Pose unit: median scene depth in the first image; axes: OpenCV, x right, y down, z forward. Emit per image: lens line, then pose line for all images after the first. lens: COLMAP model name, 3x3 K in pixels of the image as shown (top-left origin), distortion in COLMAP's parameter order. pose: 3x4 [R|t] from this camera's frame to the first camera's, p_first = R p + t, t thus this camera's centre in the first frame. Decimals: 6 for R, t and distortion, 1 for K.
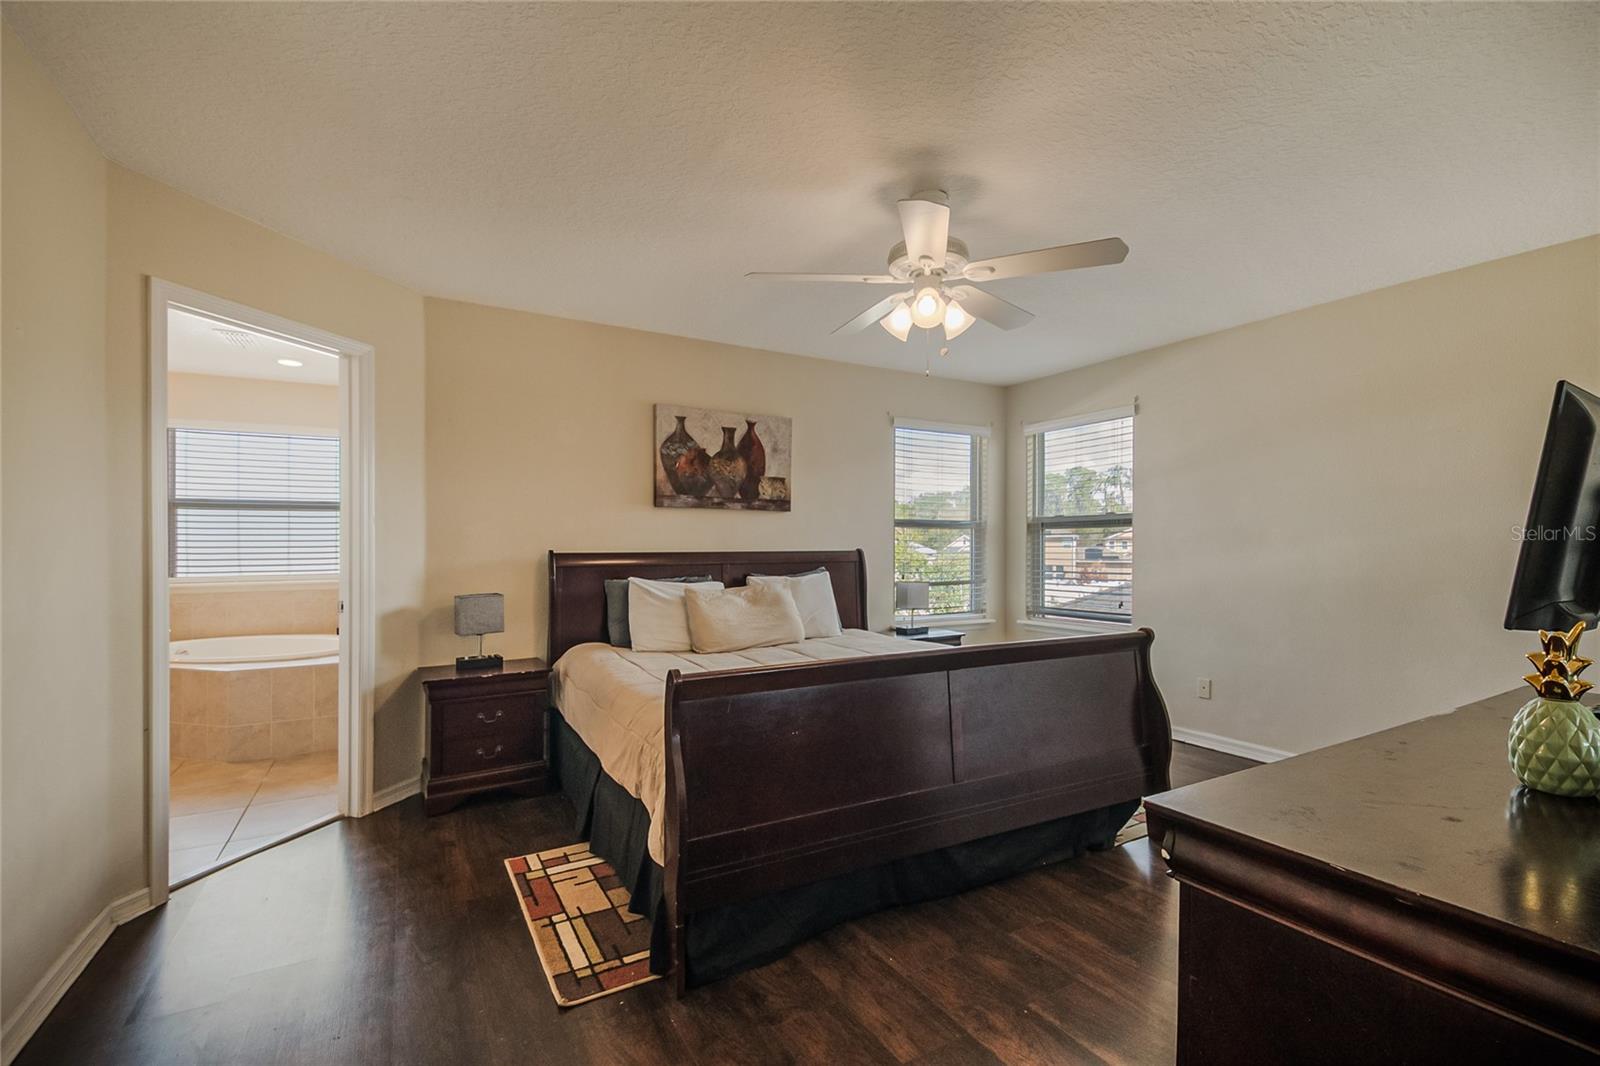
lens RADIAL K [[704.3, 0, 797.1], [0, 704.3, 540.5], [0, 0, 1]] dist [0.011958, -0.015288]
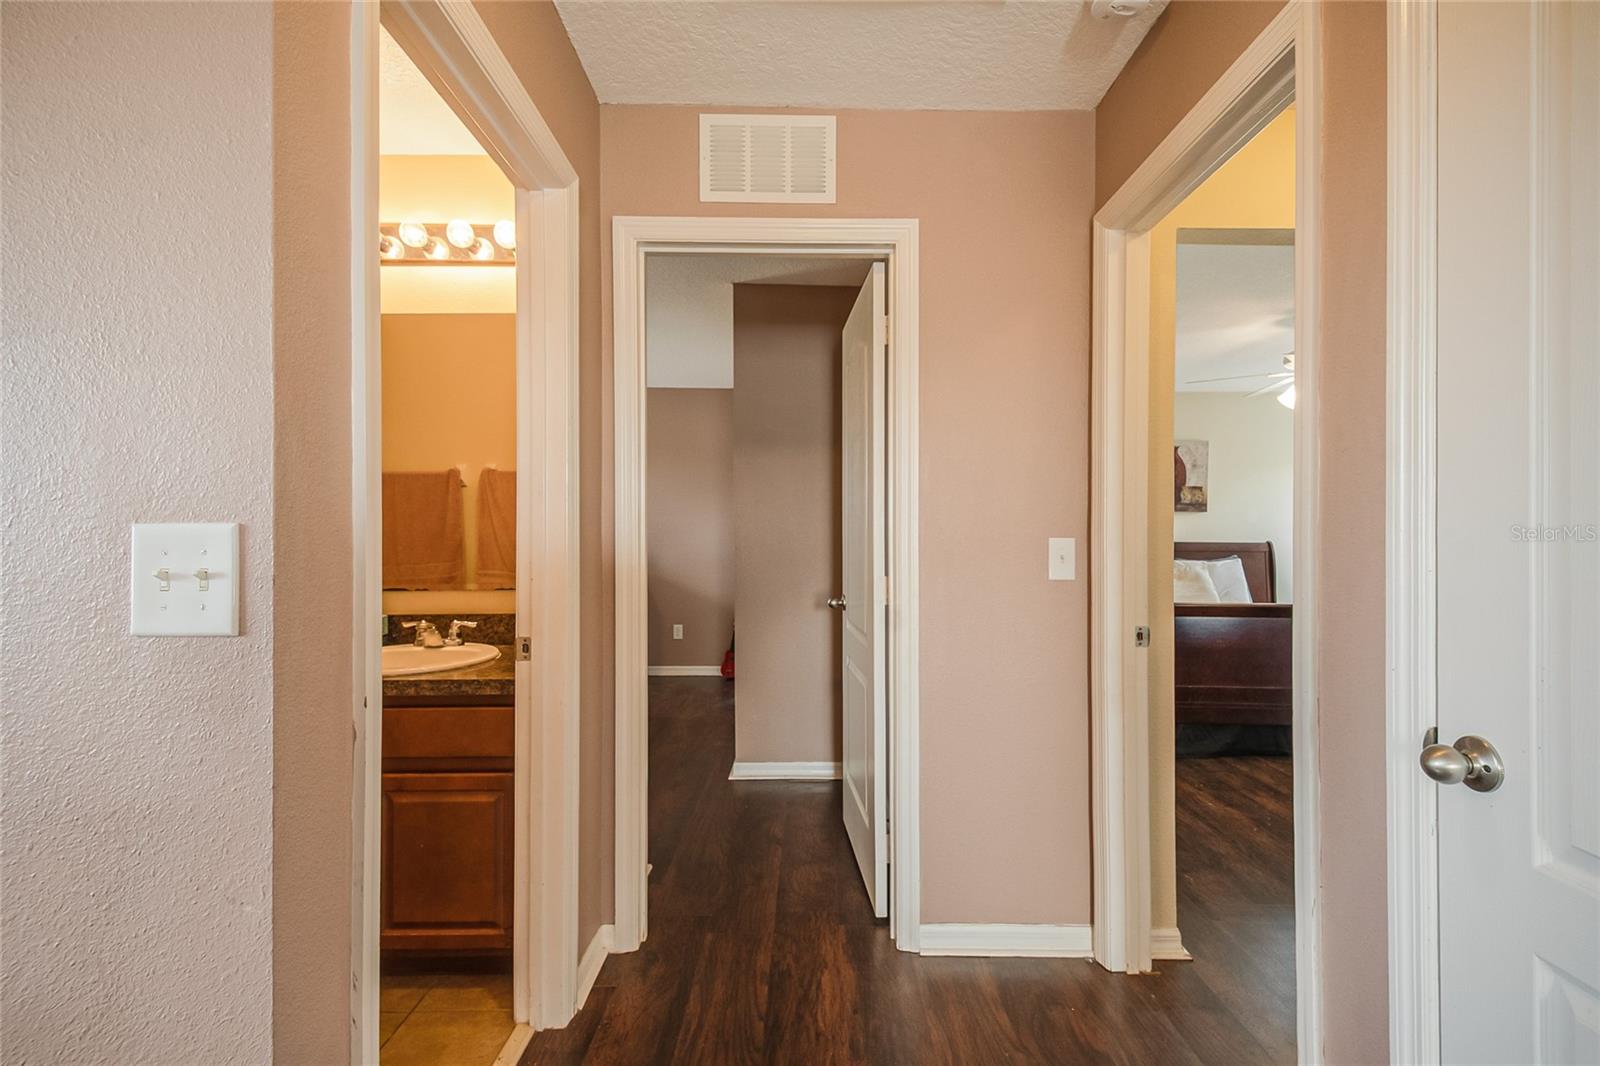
lens RADIAL K [[704.3, 0, 788.7], [0, 704.3, 531.6], [0, 0, 1]] dist [0.011958, -0.015288]
pose [[0.870775, 0.015550, -0.491436, -0.041932], [-0.013571, 0.999879, 0.007592, -0.004391], [0.491495, 0.000058, 0.870880, -0.542361]]
